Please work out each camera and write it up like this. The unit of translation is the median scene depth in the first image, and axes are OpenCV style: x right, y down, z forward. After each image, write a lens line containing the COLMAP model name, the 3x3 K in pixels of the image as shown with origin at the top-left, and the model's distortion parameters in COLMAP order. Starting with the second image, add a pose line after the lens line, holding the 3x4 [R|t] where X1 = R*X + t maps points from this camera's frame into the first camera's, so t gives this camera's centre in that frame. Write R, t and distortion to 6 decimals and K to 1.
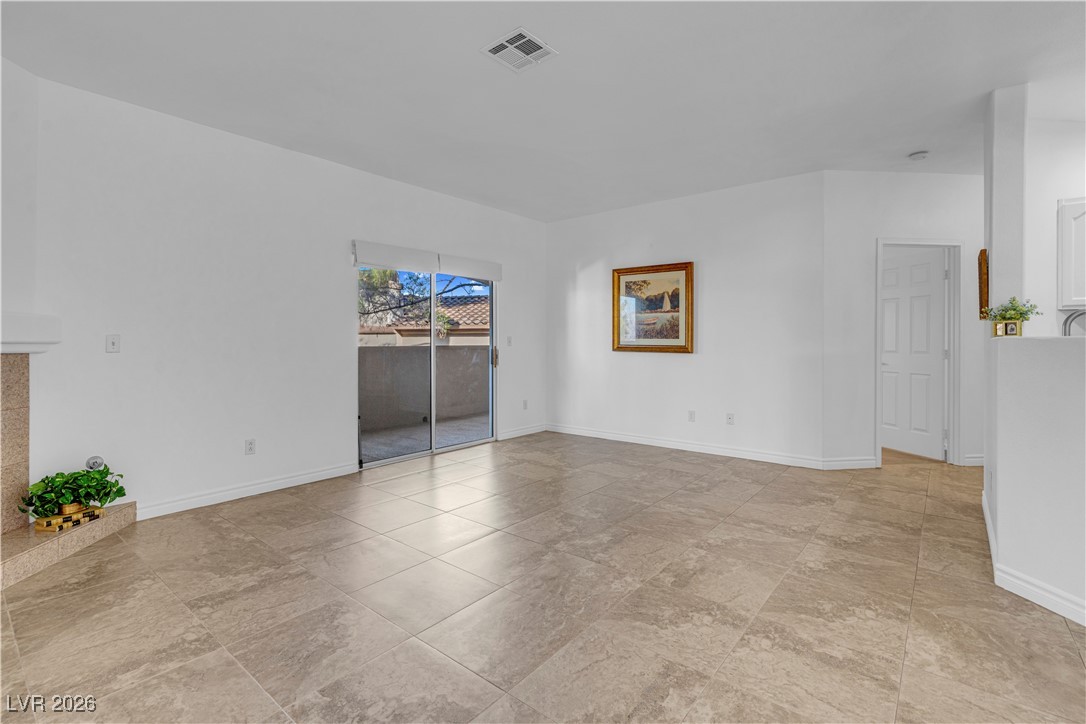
lens RADIAL K [[497.3, 0, 537.6], [0, 497.3, 340.7], [0, 0, 1]] dist [-0.000409, 0.000248]
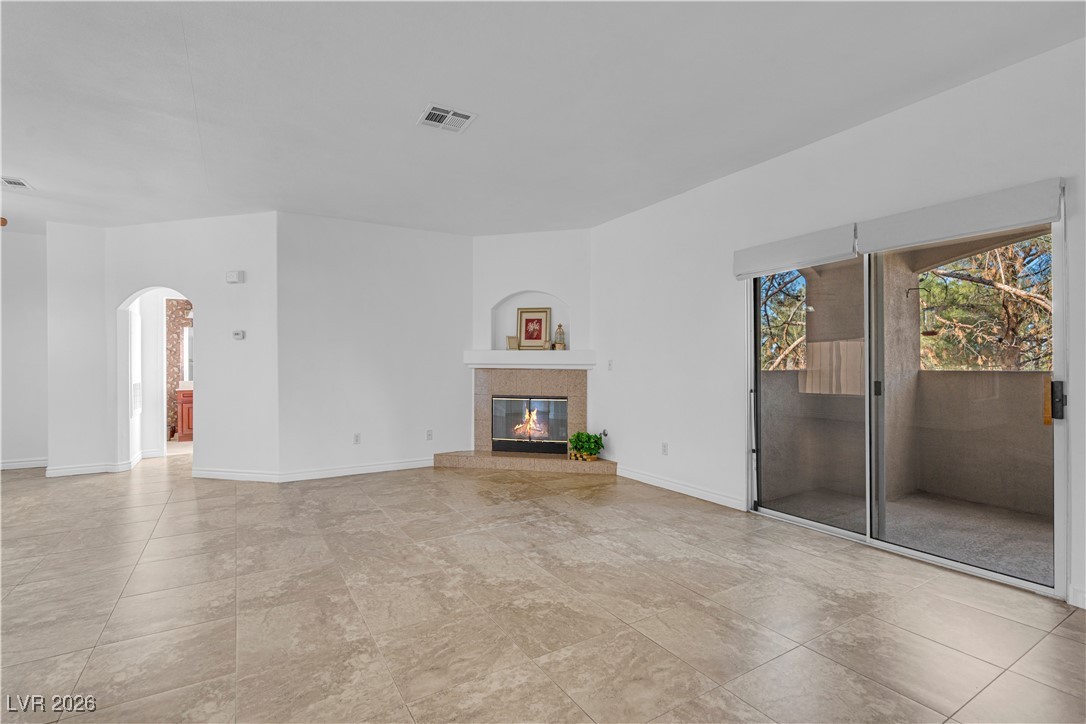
lens RADIAL K [[501.0, 0, 539.2], [0, 501.0, 362.4], [0, 0, 1]] dist [-0.001985, -0.000067]
pose [[-0.329358, -0.001546, -0.944204, 0.604201], [0.005011, 0.999982, -0.003385, 0.000078], [0.944192, -0.005846, -0.329344, 0.955530]]
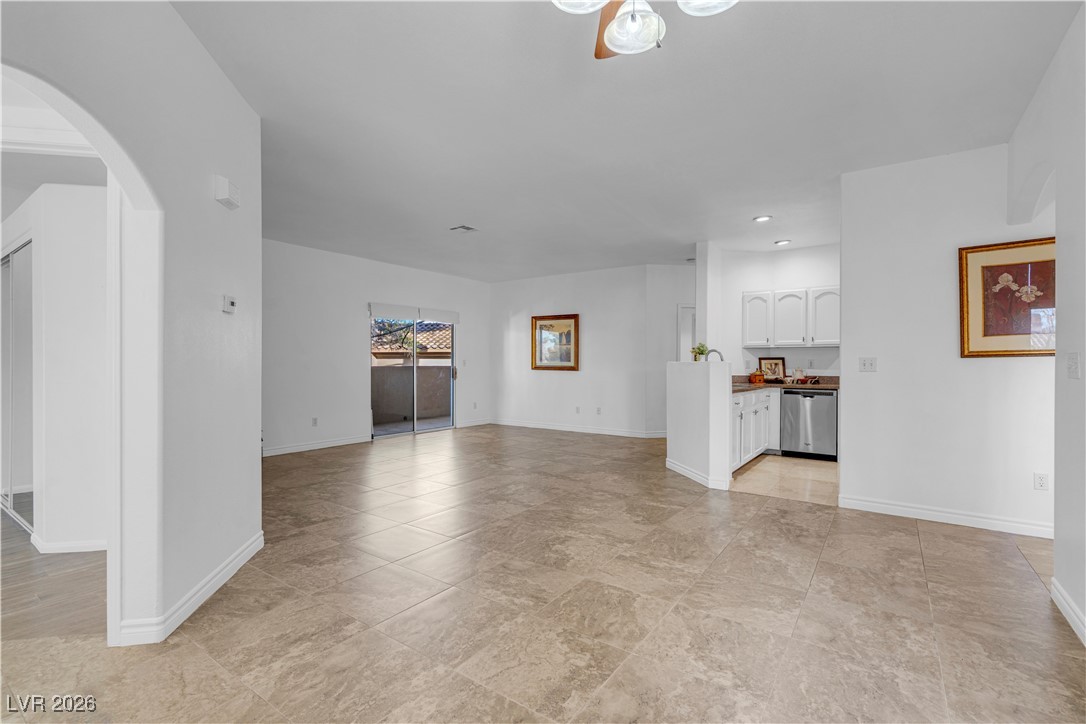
lens RADIAL K [[494.3, 0, 535.8], [0, 494.3, 364.4], [0, 0, 1]] dist [-0.001663, 0.000459]
pose [[0.997707, 0.003375, 0.067594, 0.079669], [-0.003671, 0.999984, 0.004251, -0.001756], [-0.067579, -0.004490, 0.997704, -0.700855]]
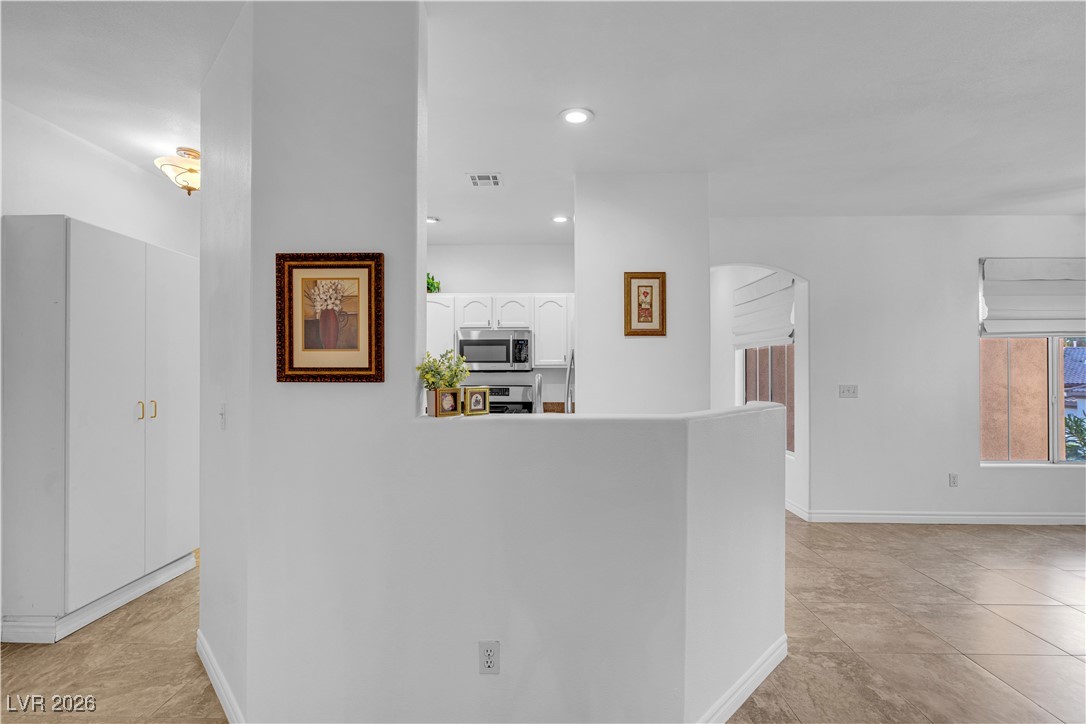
lens RADIAL K [[494.3, 0, 535.8], [0, 494.3, 364.4], [0, 0, 1]] dist [-0.001663, 0.000459]
pose [[-0.623176, 0.008850, 0.782032, 0.270064], [-0.000940, 0.999927, -0.012064, -0.040374], [-0.782081, -0.008253, -0.623122, 0.861867]]
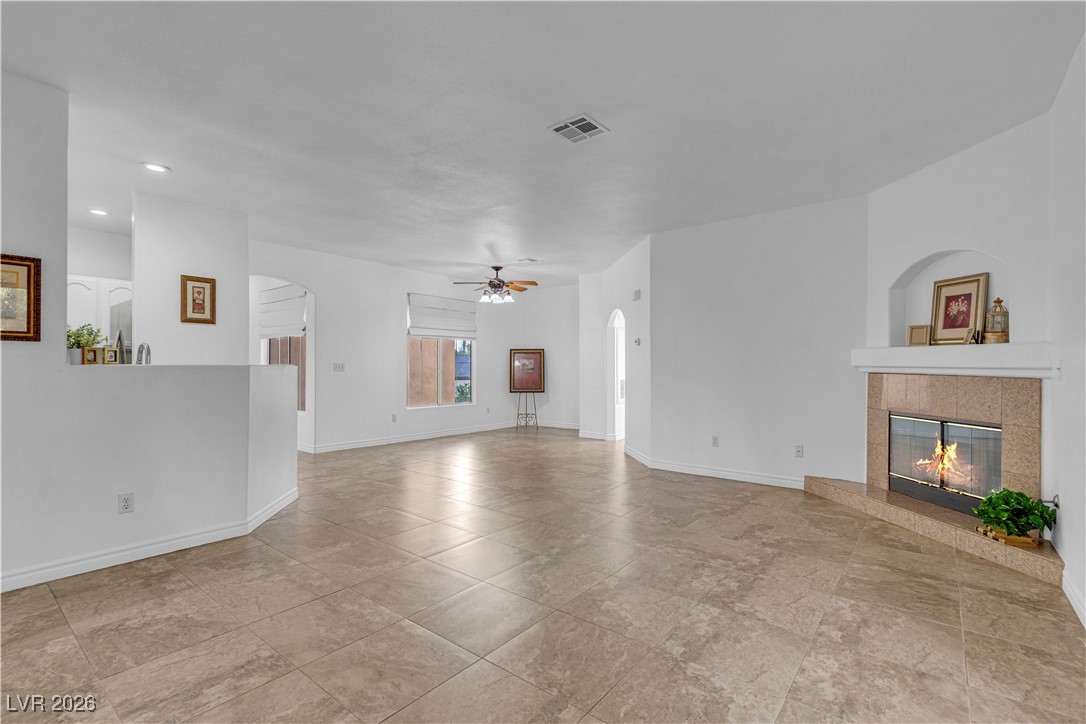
lens RADIAL K [[494.3, 0, 535.8], [0, 494.3, 364.4], [0, 0, 1]] dist [-0.001663, 0.000459]
pose [[-0.999934, -0.000484, -0.011441, 0.050082], [-0.000425, 0.999987, -0.005117, -0.000144], [0.011443, -0.005112, -0.999921, 1.323862]]
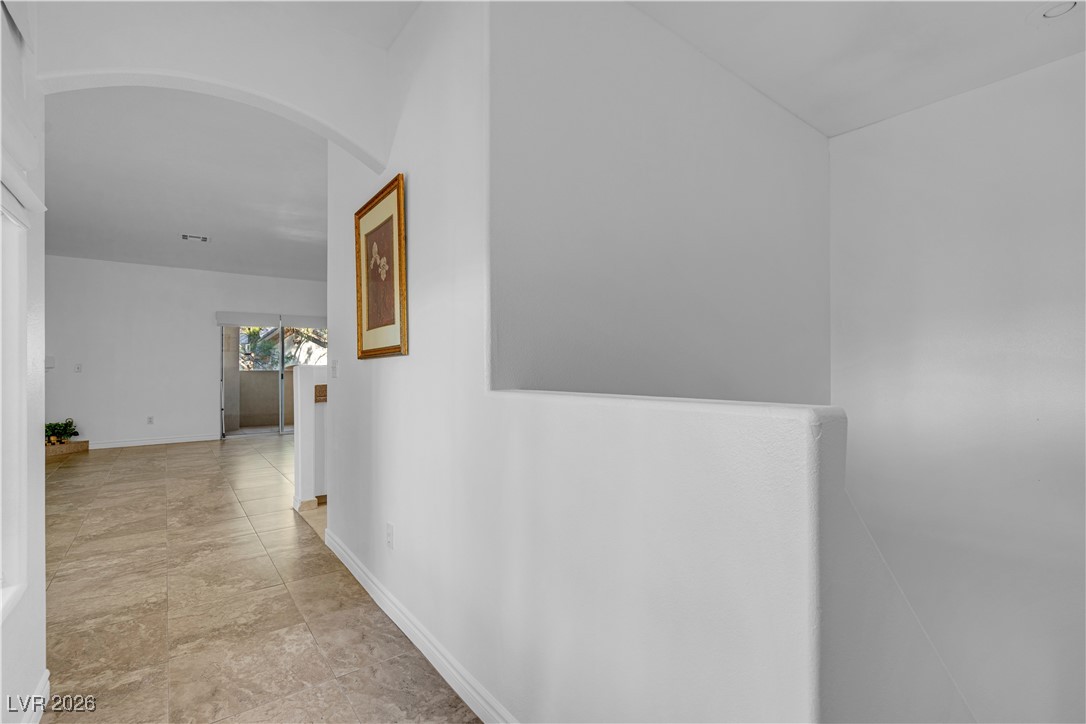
lens RADIAL K [[488.1, 0, 539.4], [0, 488.1, 361.0], [0, 0, 1]] dist [-0.002624, 0.000597]
pose [[0.974648, -0.002138, -0.223732, 1.177998], [-0.000048, 0.999952, -0.009764, -0.003964], [0.223742, 0.009527, 0.974602, -0.476596]]
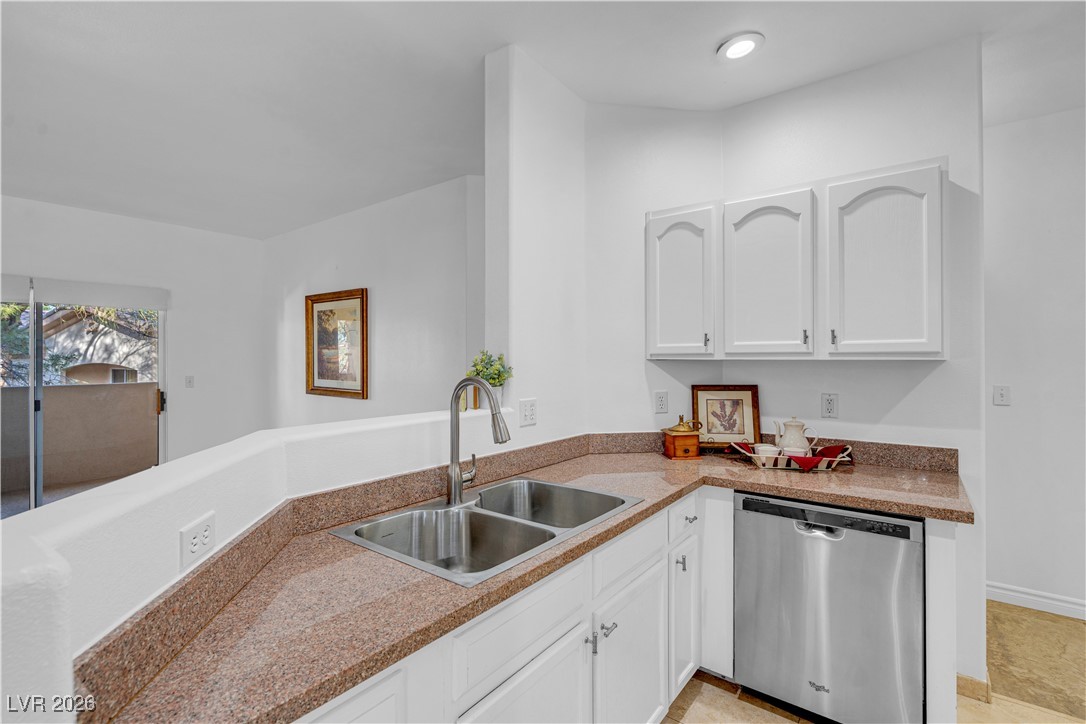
lens RADIAL K [[500.3, 0, 539.8], [0, 500.3, 355.8], [0, 0, 1]] dist [0.000446, 0.000654]
pose [[0.999304, -0.003102, 0.037169, 0.674726], [0.003219, 0.999990, -0.003077, -0.052367], [-0.037159, 0.003195, 0.999304, 0.200585]]
